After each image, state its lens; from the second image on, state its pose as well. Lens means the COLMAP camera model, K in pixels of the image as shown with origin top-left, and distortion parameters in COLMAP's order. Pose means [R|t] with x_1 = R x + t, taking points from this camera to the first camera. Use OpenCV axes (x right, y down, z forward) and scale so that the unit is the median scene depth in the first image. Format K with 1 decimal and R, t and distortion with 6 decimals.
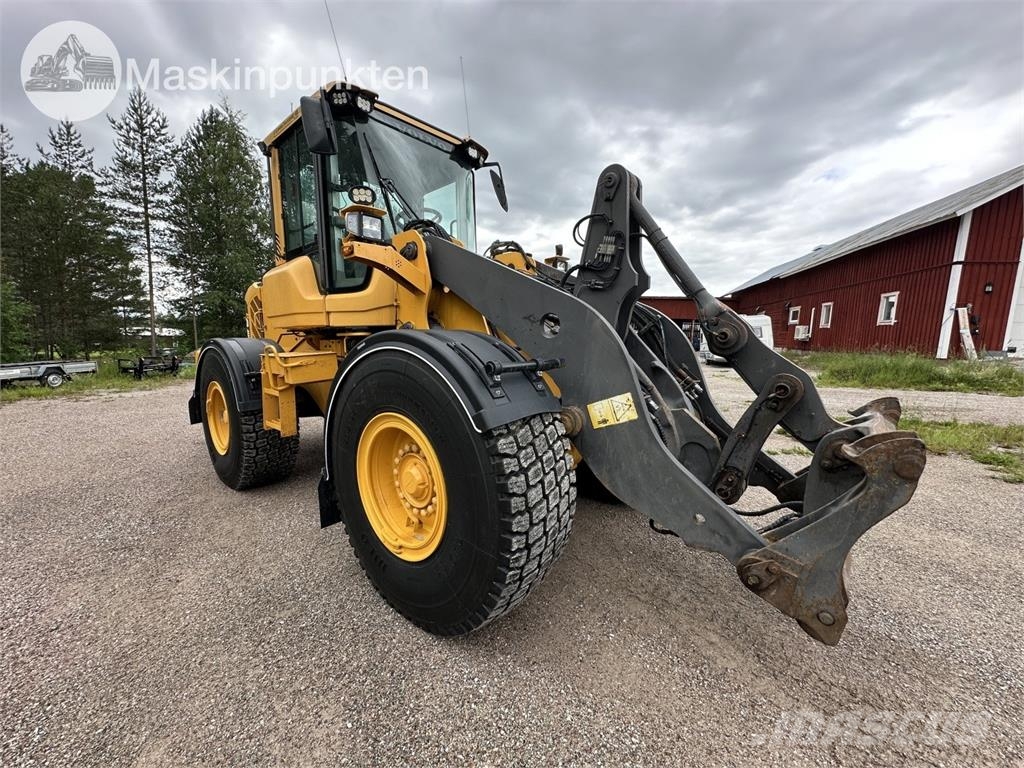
lens RADIAL K [[411.4, 0, 510.0], [0, 411.4, 381.1], [0, 0, 1]] dist [-0.002923, 0.000176]
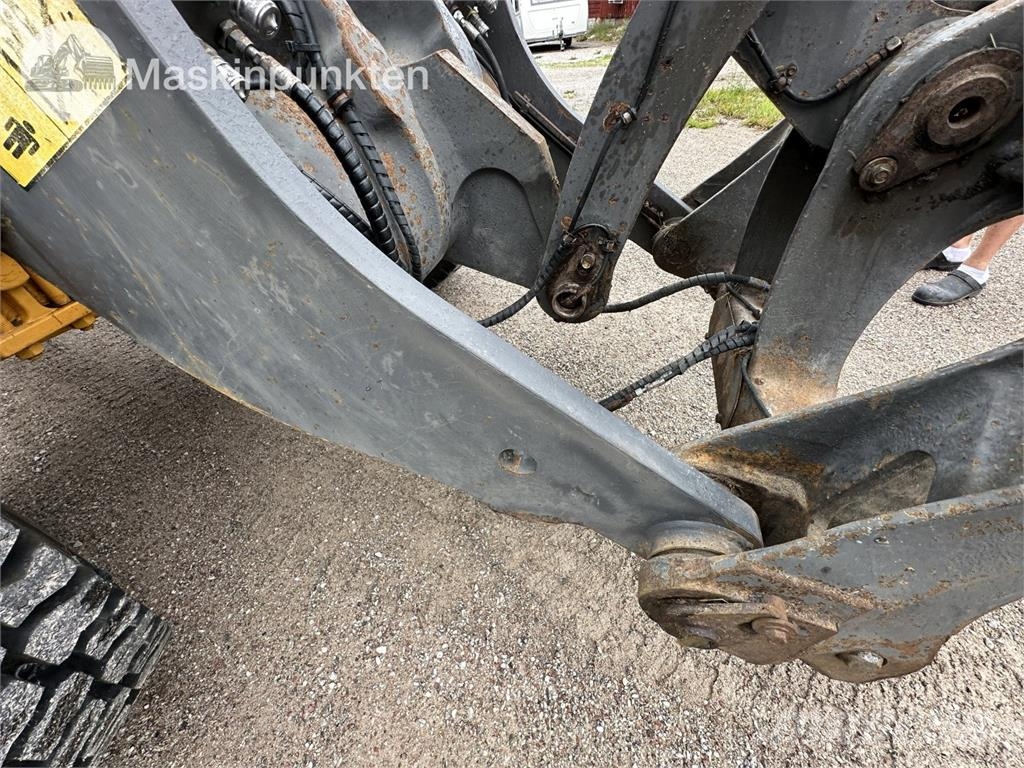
lens RADIAL K [[411.4, 0, 512.5], [0, 411.4, 388.0], [0, 0, 1]] dist [-0.002923, 0.000176]
pose [[0.902120, -0.330745, 0.277105, 0.317605], [0.111158, 0.798677, 0.591404, 0.096381], [-0.416921, -0.502715, 0.757267, 0.651719]]
